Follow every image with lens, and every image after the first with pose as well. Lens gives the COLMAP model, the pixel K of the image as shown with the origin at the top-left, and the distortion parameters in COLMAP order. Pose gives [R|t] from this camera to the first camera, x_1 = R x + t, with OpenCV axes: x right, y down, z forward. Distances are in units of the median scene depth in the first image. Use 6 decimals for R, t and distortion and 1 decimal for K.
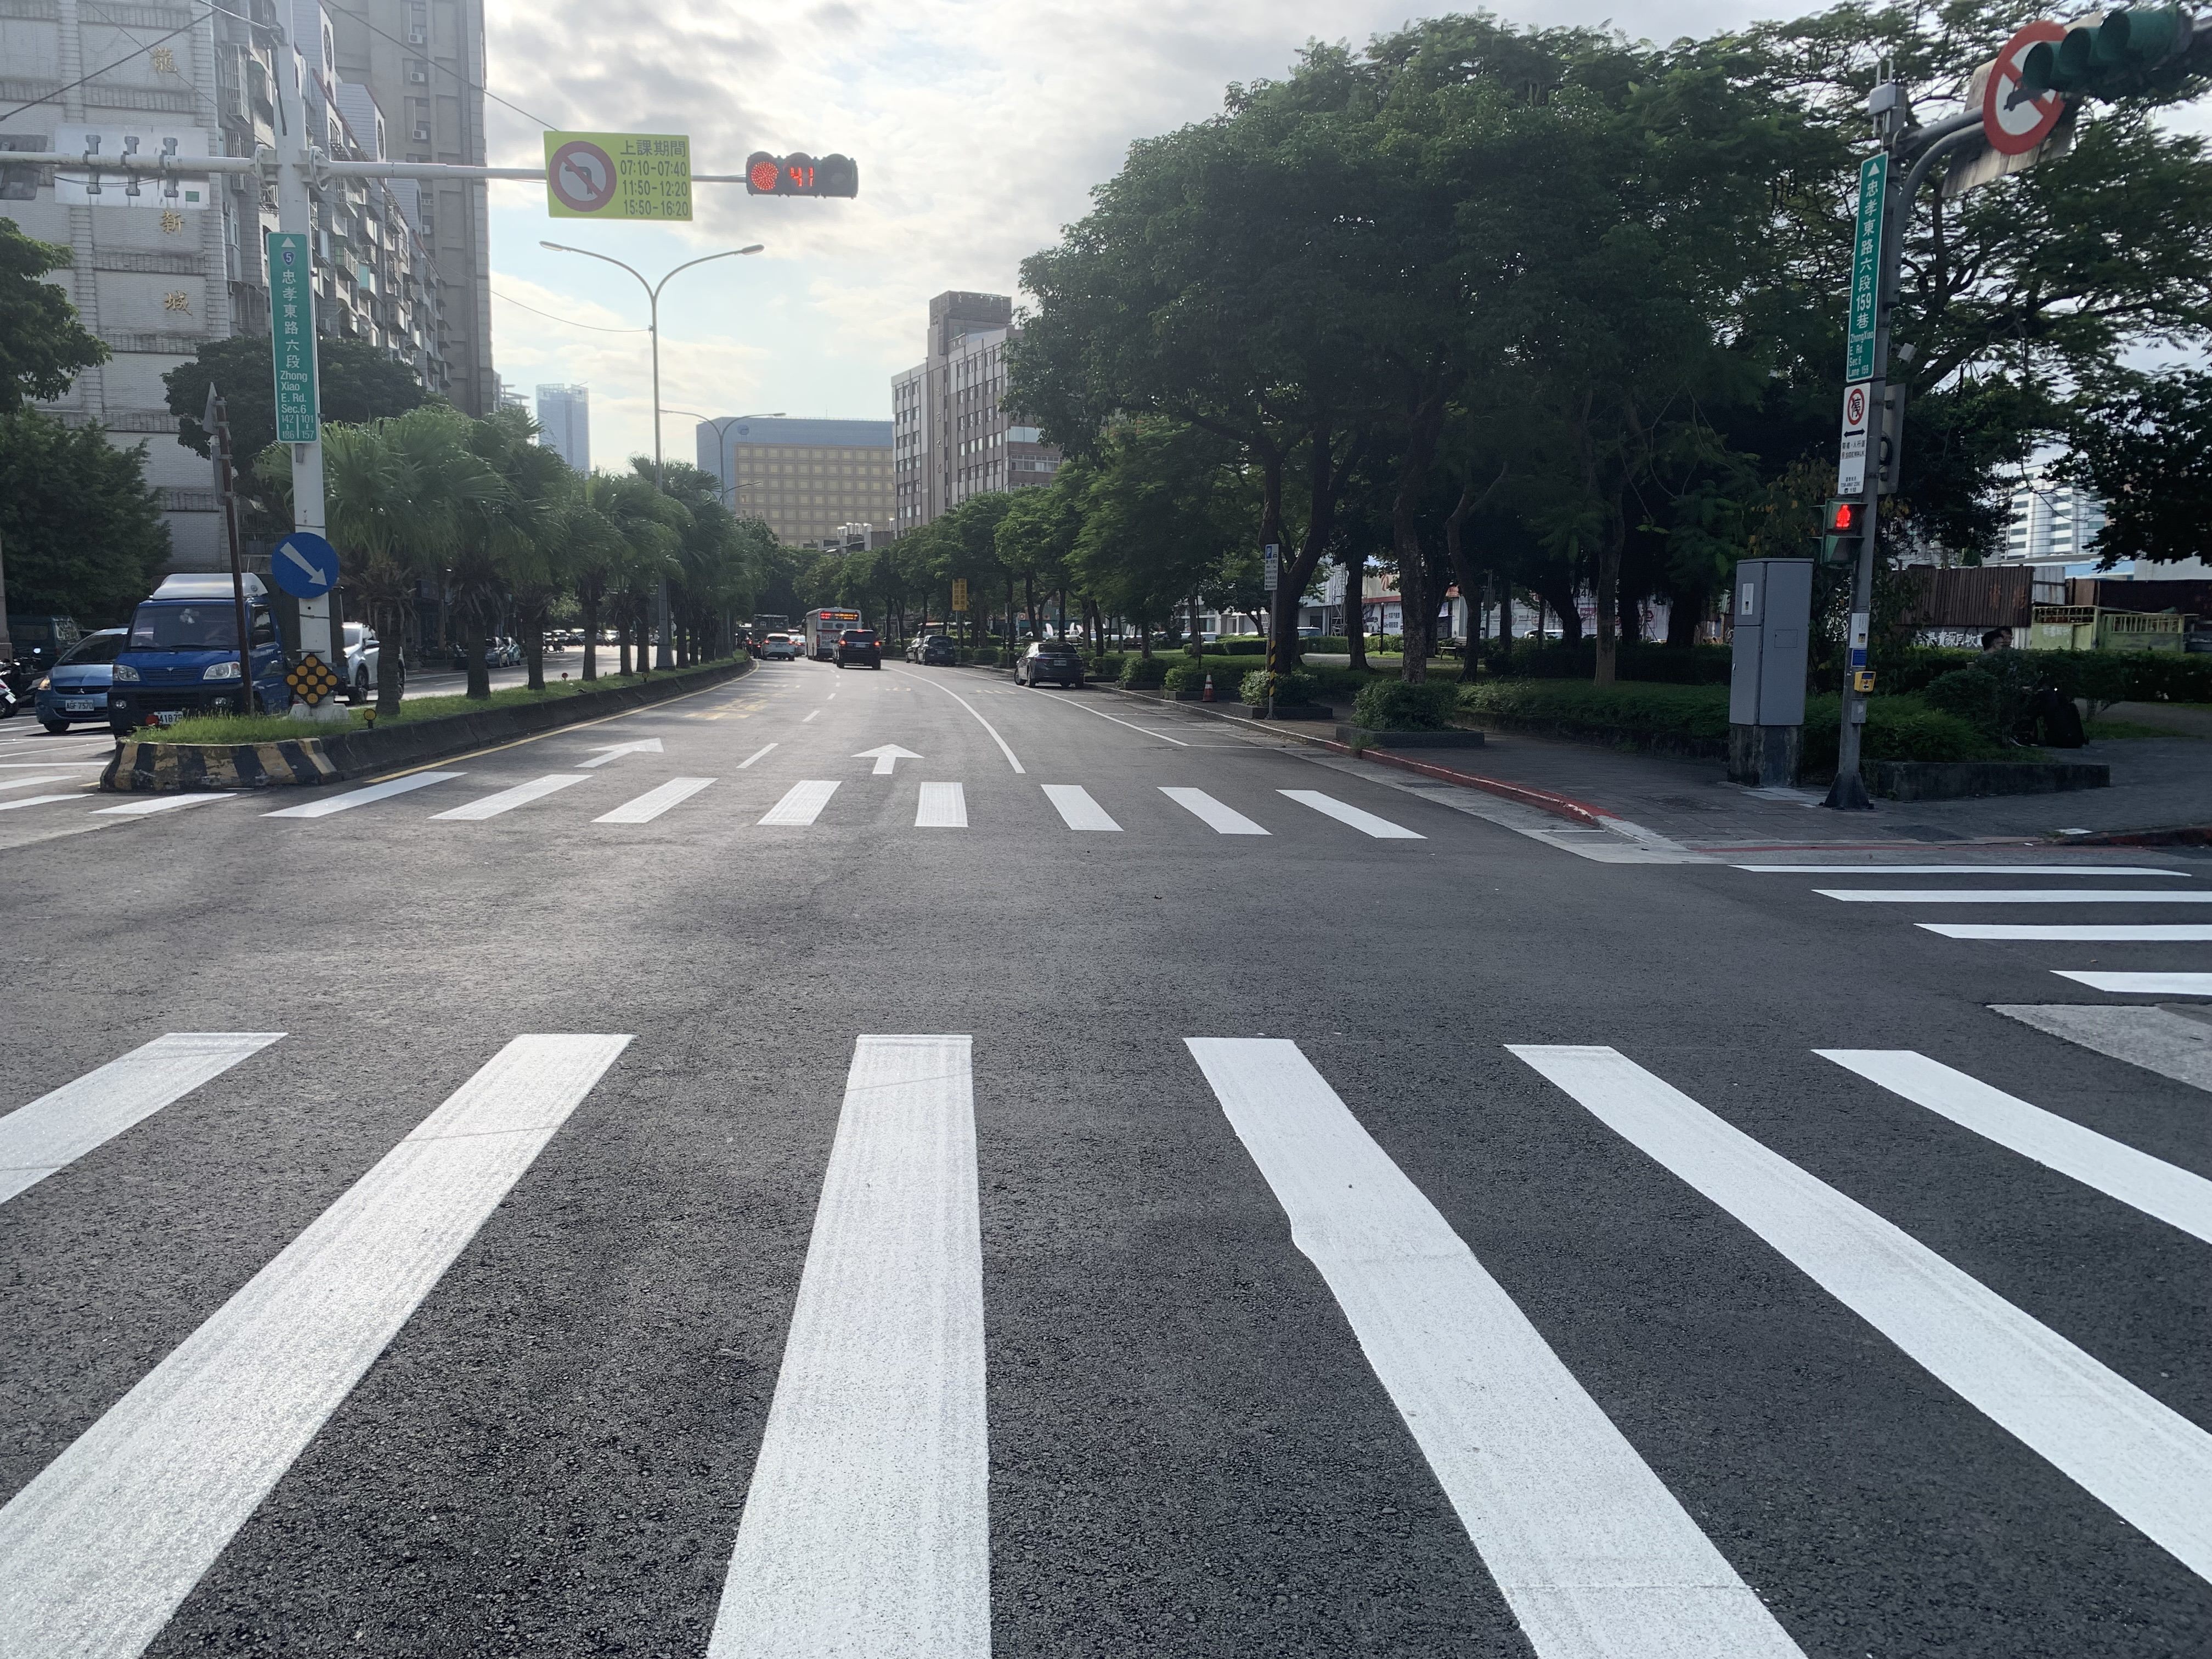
lens RADIAL K [[1692.3, 0, 1099.3], [0, 1692.3, 829.7], [0, 0, 1]] dist [0.014395, -0.007828]
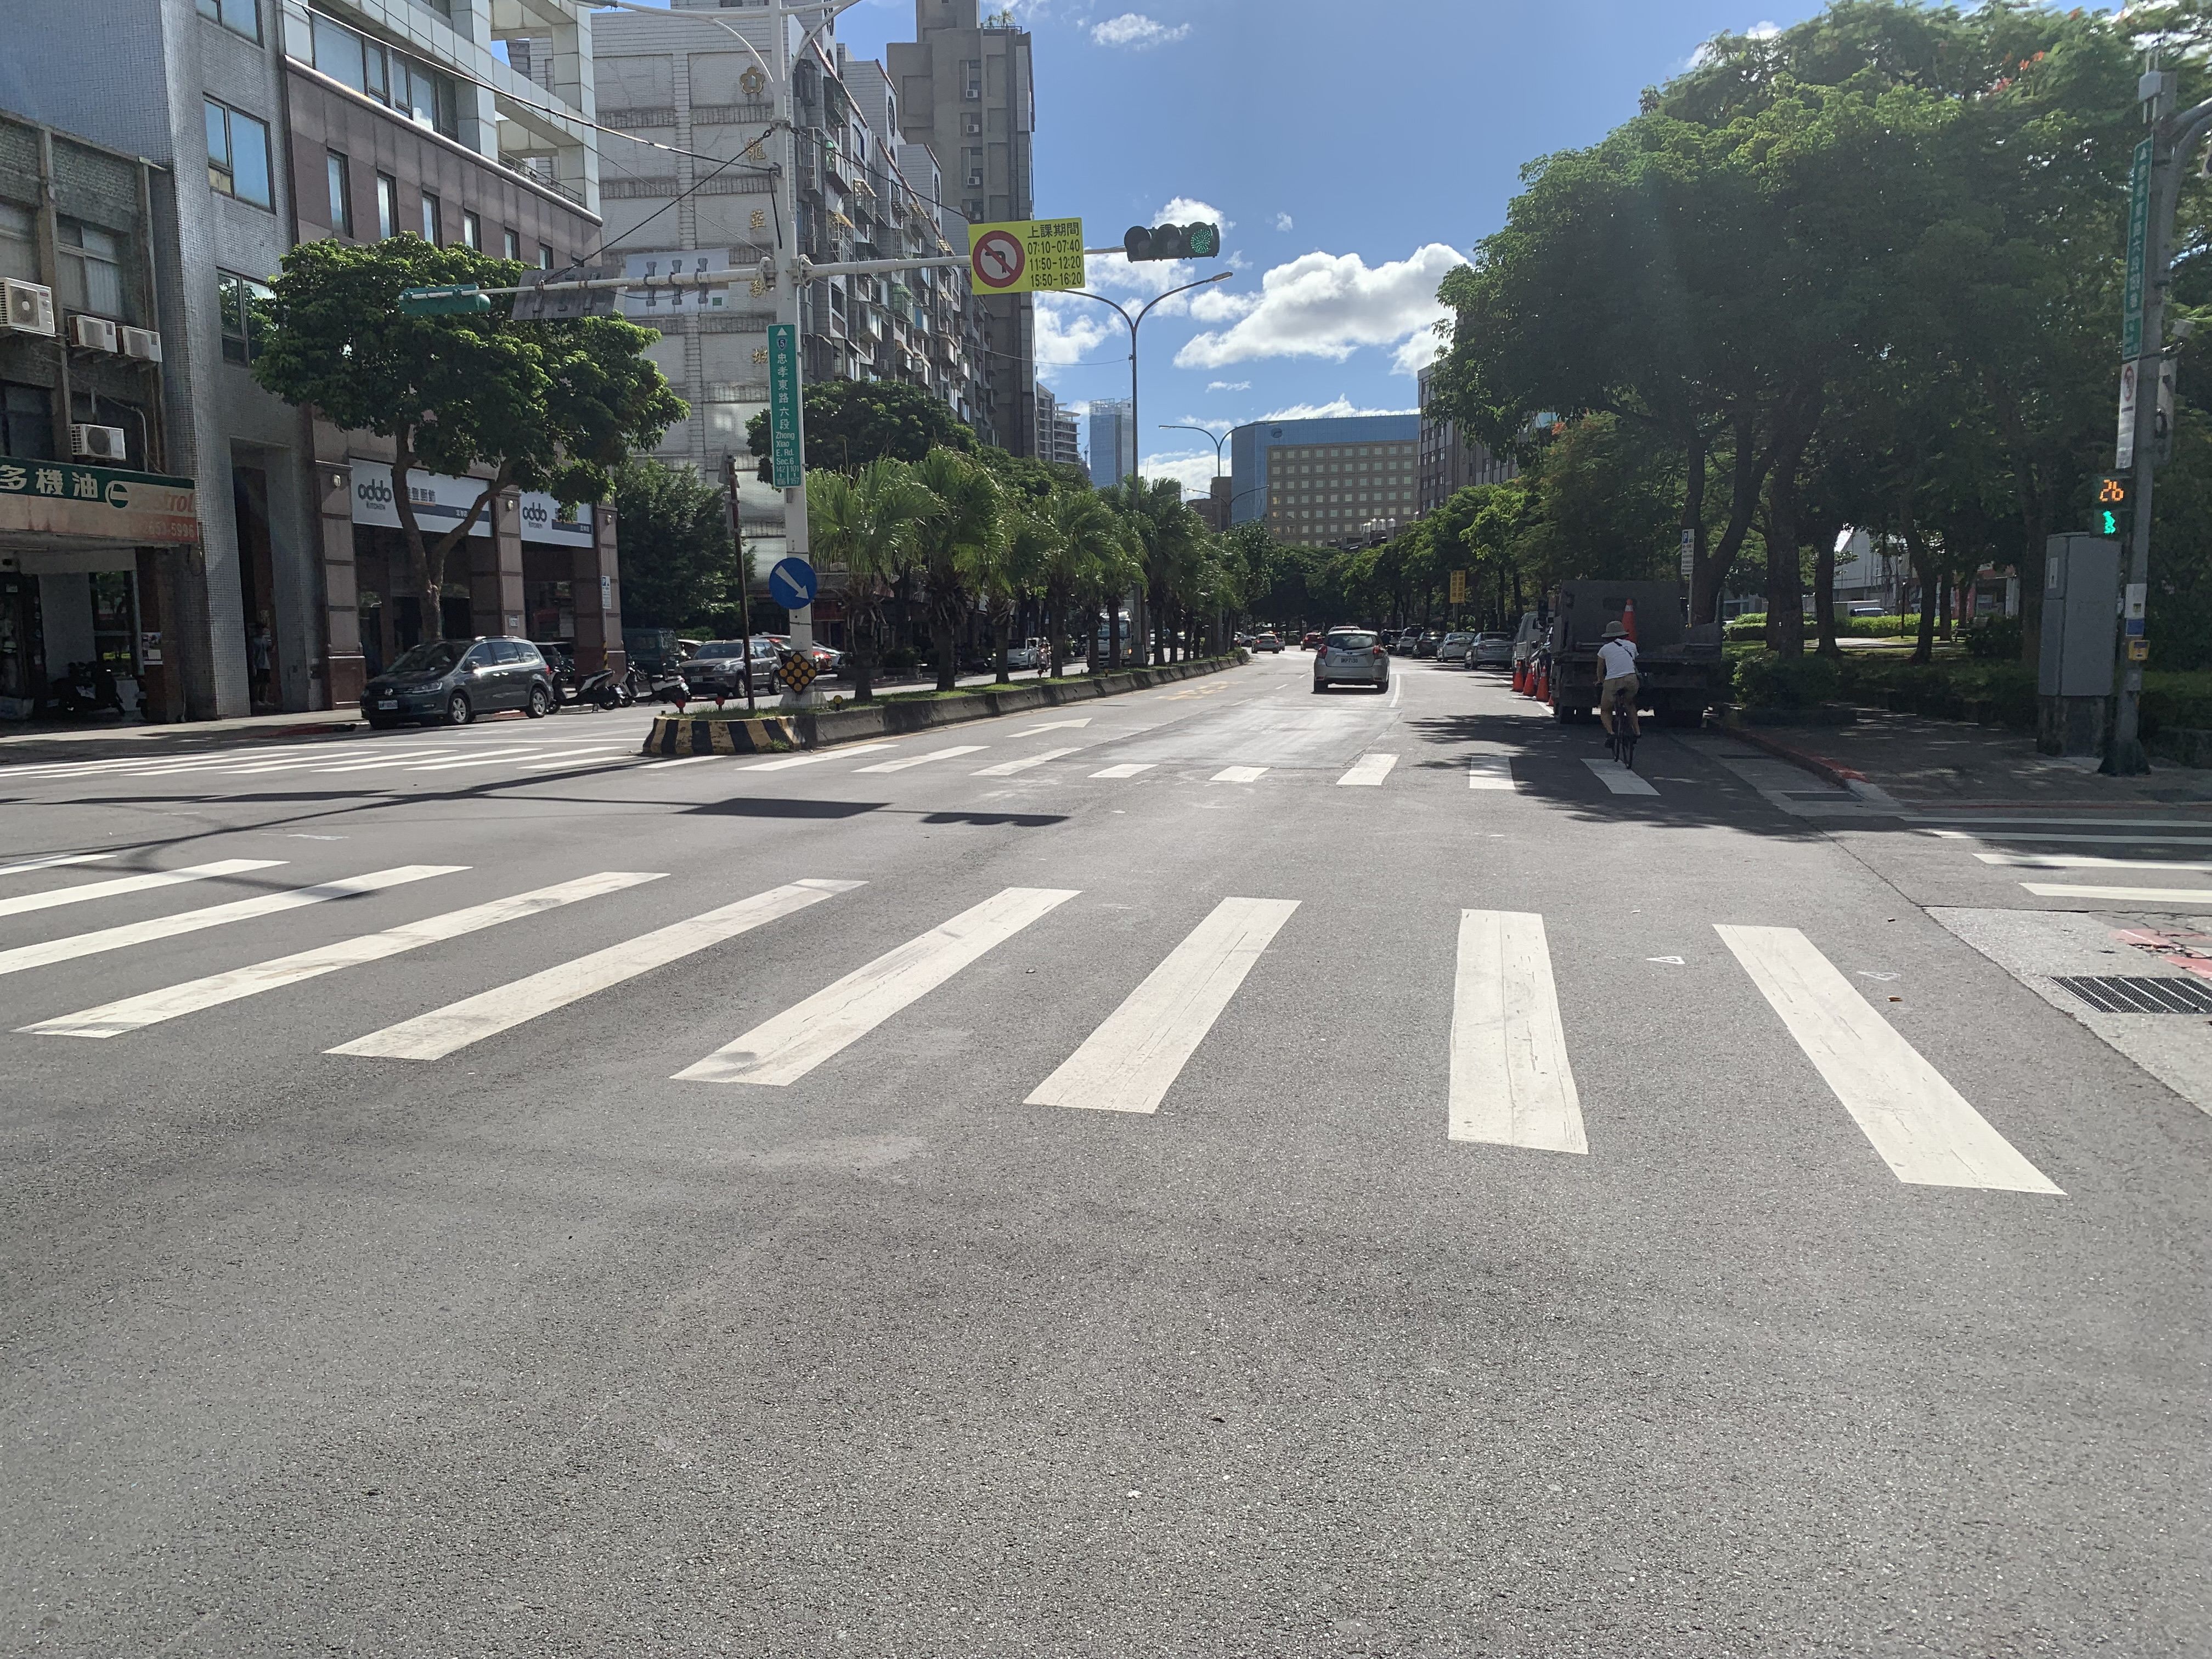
lens RADIAL K [[1692.3, 0, 1110.4], [0, 1692.3, 834.9], [0, 0, 1]] dist [0.014395, -0.007828]
pose [[0.954361, 0.014542, -0.298301, 0.090825], [-0.013127, 0.999891, 0.006749, 0.014045], [0.298367, -0.002525, 0.954448, -0.092696]]
